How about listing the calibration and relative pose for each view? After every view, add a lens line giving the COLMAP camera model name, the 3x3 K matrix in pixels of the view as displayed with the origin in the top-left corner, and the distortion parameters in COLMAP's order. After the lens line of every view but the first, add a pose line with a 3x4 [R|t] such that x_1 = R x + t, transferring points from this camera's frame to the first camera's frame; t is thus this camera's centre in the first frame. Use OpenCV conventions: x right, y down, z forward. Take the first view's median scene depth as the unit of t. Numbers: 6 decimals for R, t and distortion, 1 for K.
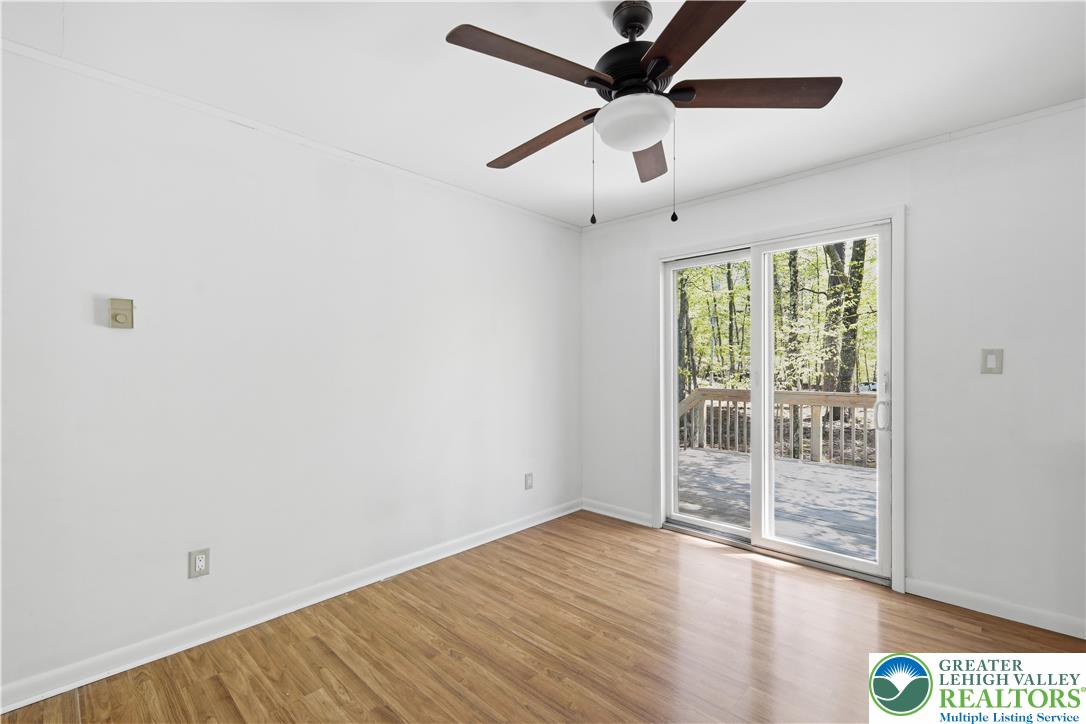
lens RADIAL K [[475.0, 0, 538.1], [0, 475.0, 364.0], [0, 0, 1]] dist [0.002074, 0.000449]
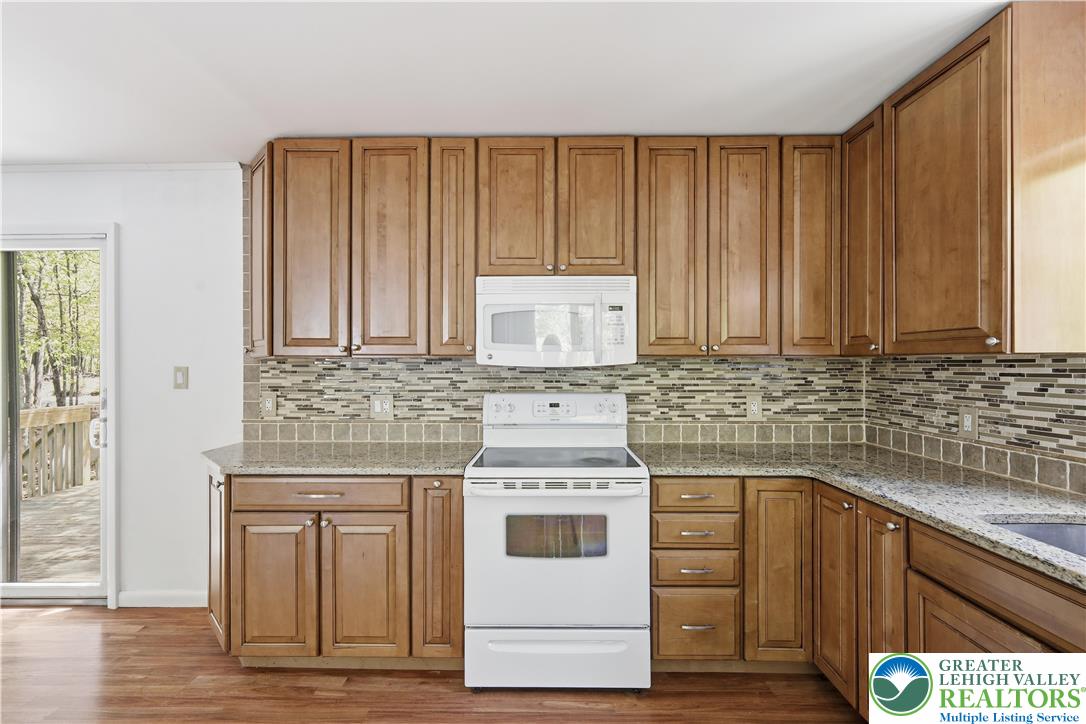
lens RADIAL K [[475.0, 0, 538.1], [0, 475.0, 364.0], [0, 0, 1]] dist [0.002074, 0.000449]
pose [[0.724692, 0.000260, 0.689073, 0.589515], [0.004800, 0.999974, -0.005426, -0.020573], [-0.689056, 0.007240, 0.724672, -0.282426]]
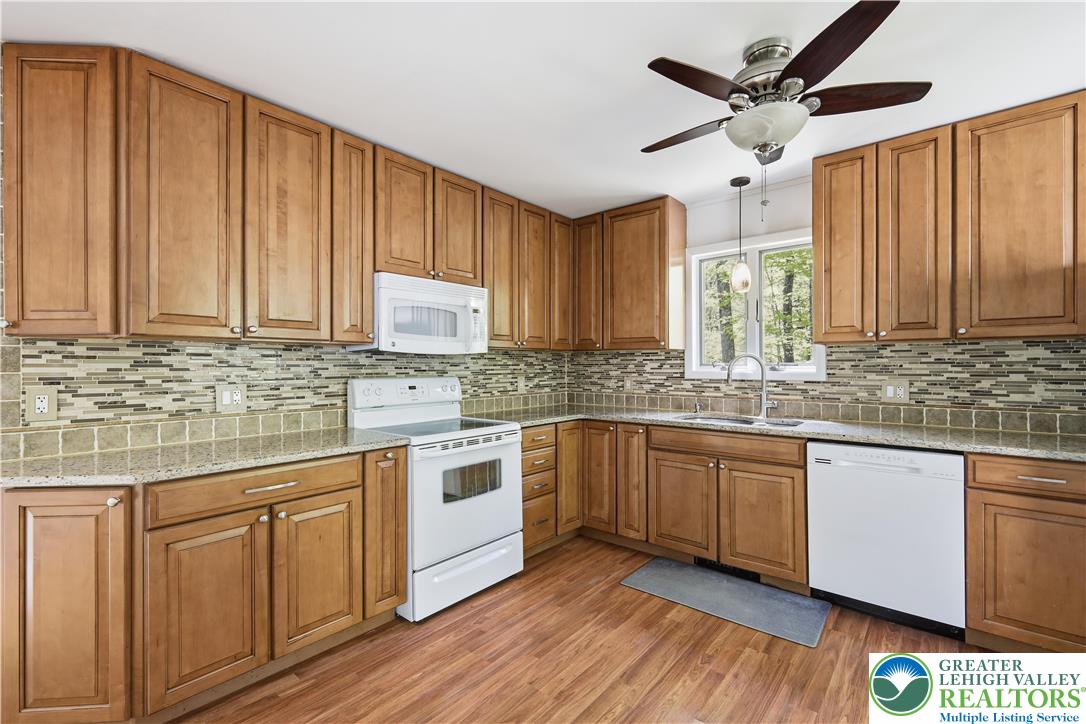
lens RADIAL K [[475.0, 0, 538.1], [0, 475.0, 364.0], [0, 0, 1]] dist [0.002074, 0.000449]
pose [[-0.058731, 0.001253, 0.998273, 0.218330], [0.008072, 0.999967, -0.000780, 0.000018], [-0.998241, 0.008013, -0.058739, 0.074135]]
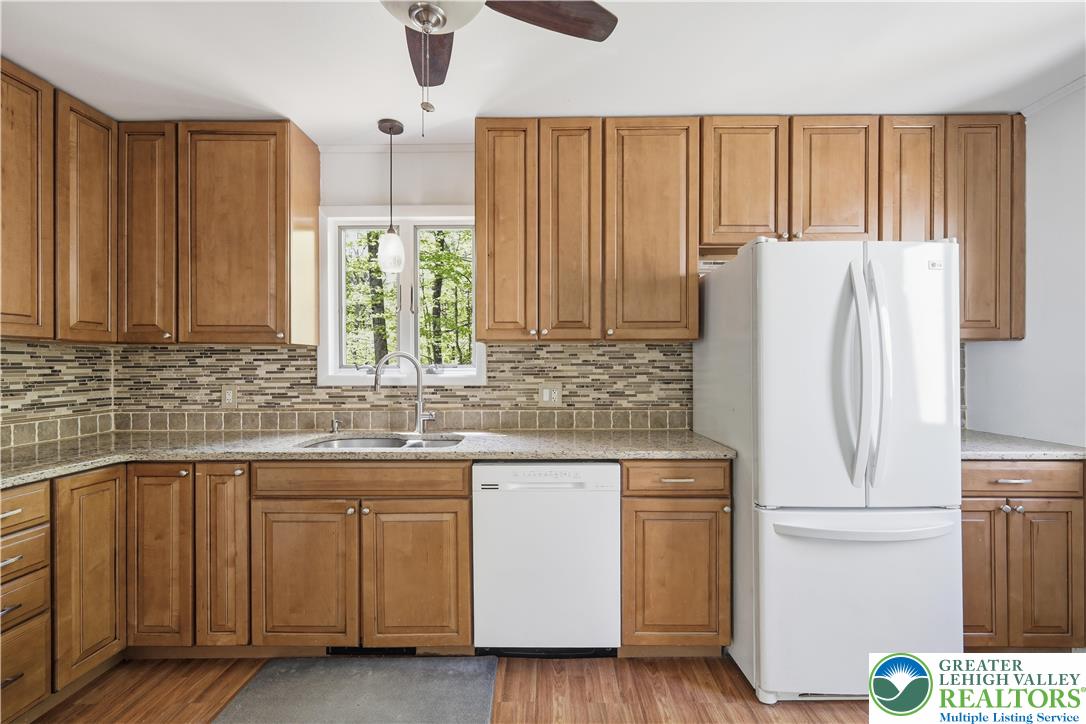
lens RADIAL K [[483.2, 0, 545.3], [0, 483.2, 364.4], [0, 0, 1]] dist [0.001492, 0.000166]
pose [[-0.692834, 0.002211, 0.721093, 0.446830], [0.006775, 0.999971, 0.003444, -0.000623], [-0.721065, 0.007271, -0.692829, -0.042886]]
